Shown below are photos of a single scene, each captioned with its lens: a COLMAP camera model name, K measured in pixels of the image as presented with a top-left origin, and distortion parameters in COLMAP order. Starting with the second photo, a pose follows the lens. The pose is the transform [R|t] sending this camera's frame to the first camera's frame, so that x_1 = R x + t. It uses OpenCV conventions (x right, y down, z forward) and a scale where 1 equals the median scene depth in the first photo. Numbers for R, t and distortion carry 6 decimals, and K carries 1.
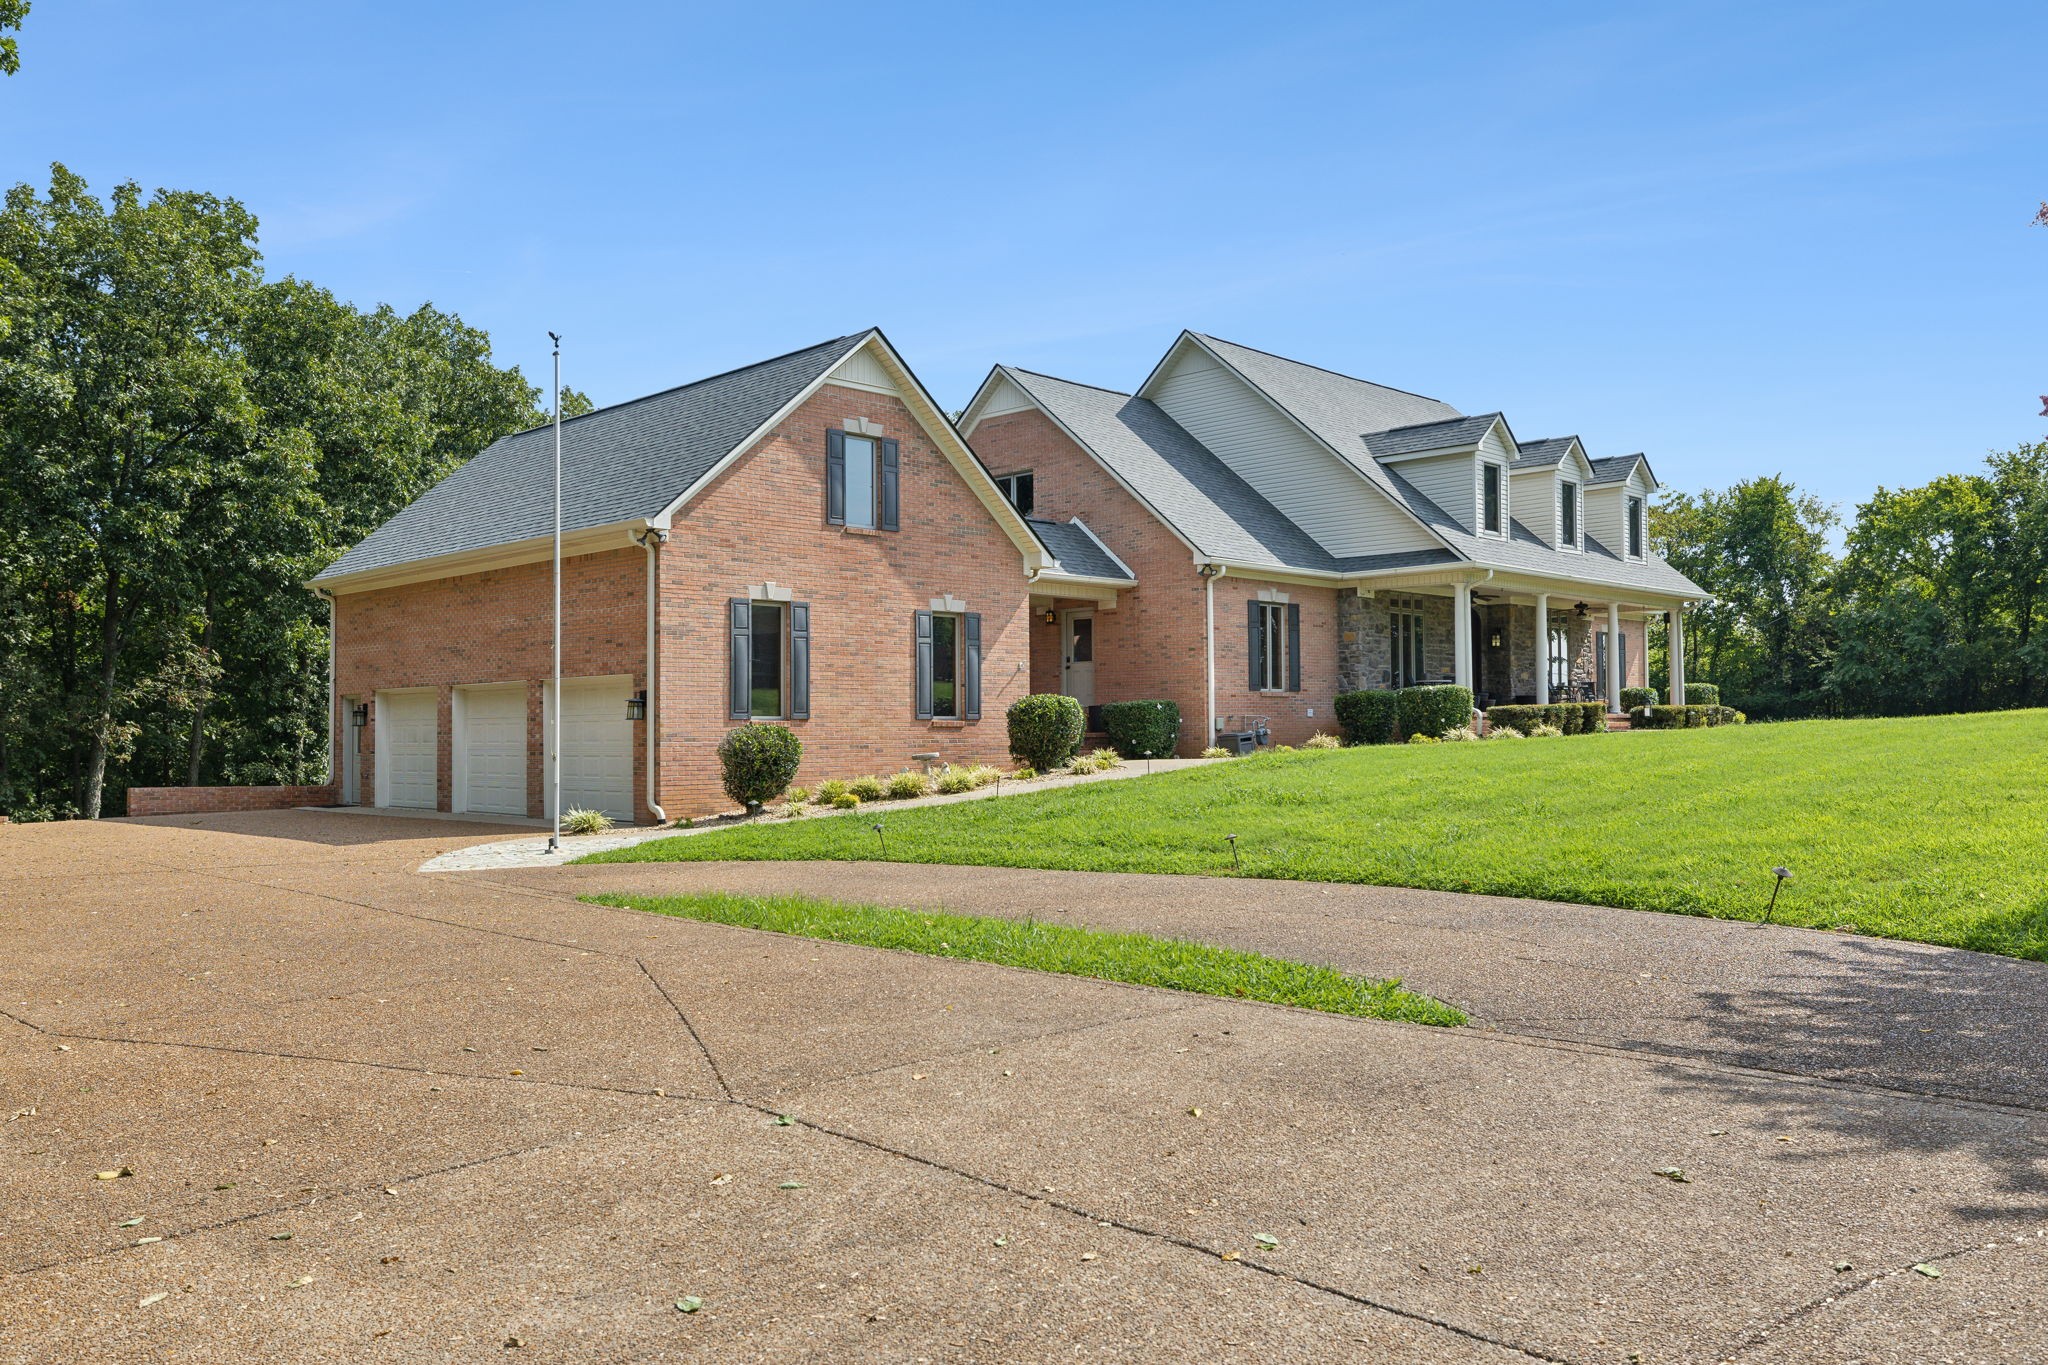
lens RADIAL K [[1592.0, 0, 1024.0], [0, 1592.0, 682.5], [0, 0, 1]] dist [0.004490, 0.001131]
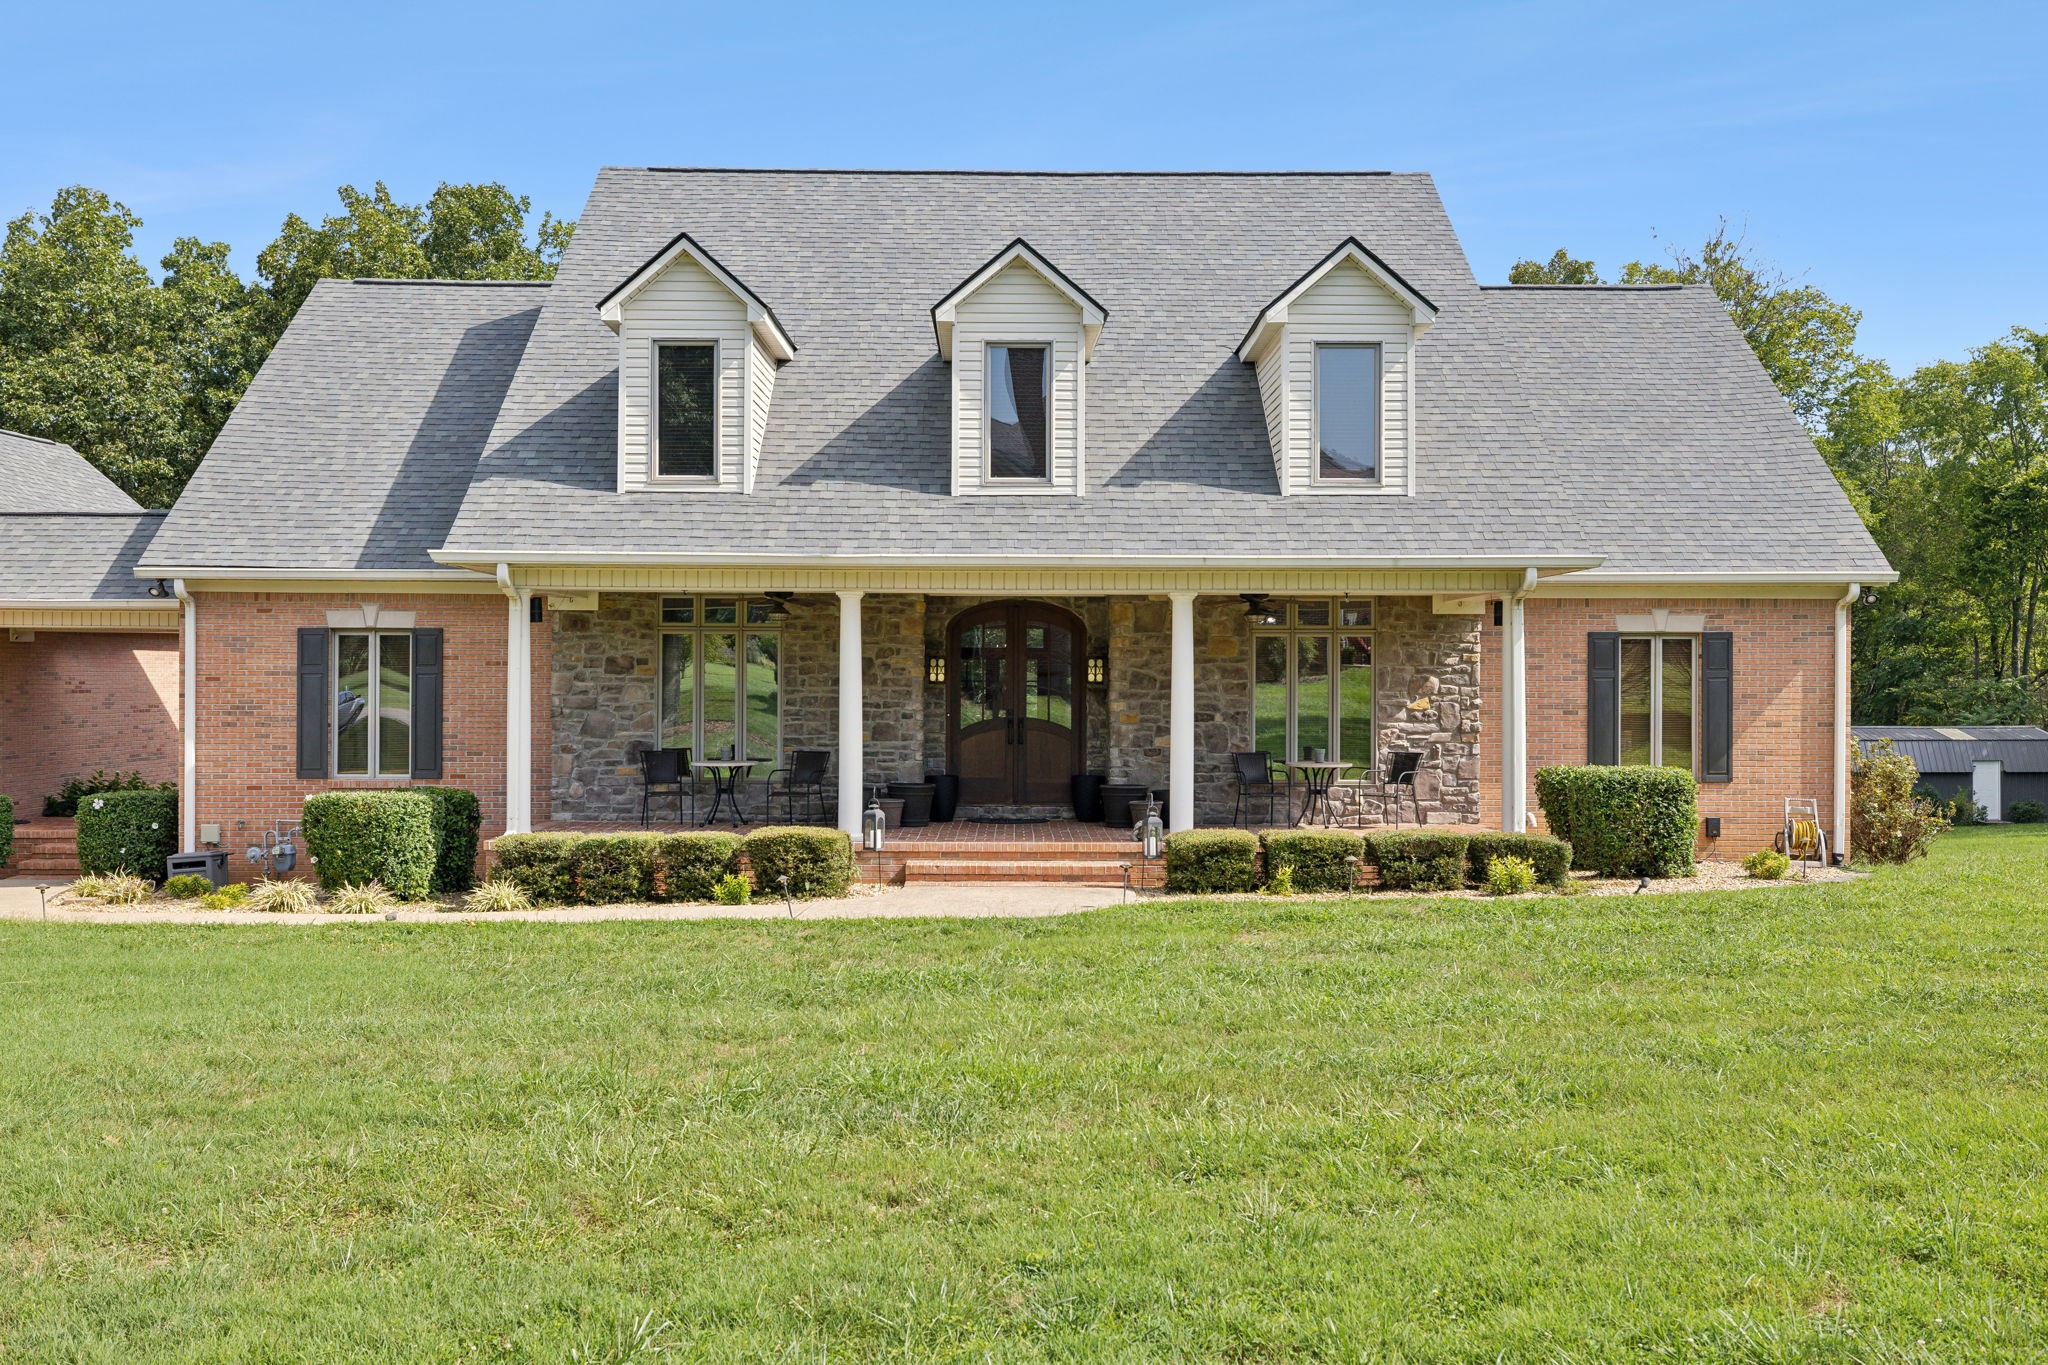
lens RADIAL K [[1873.6, 0, 1073.9], [0, 1873.6, 669.1], [0, 0, 1]] dist [0.004568, 0.006463]
pose [[0.705731, 0.007171, -0.708443, 0.823876], [0.014769, 0.999583, 0.024831, -0.048073], [0.708326, -0.027987, 0.705331, 0.682867]]
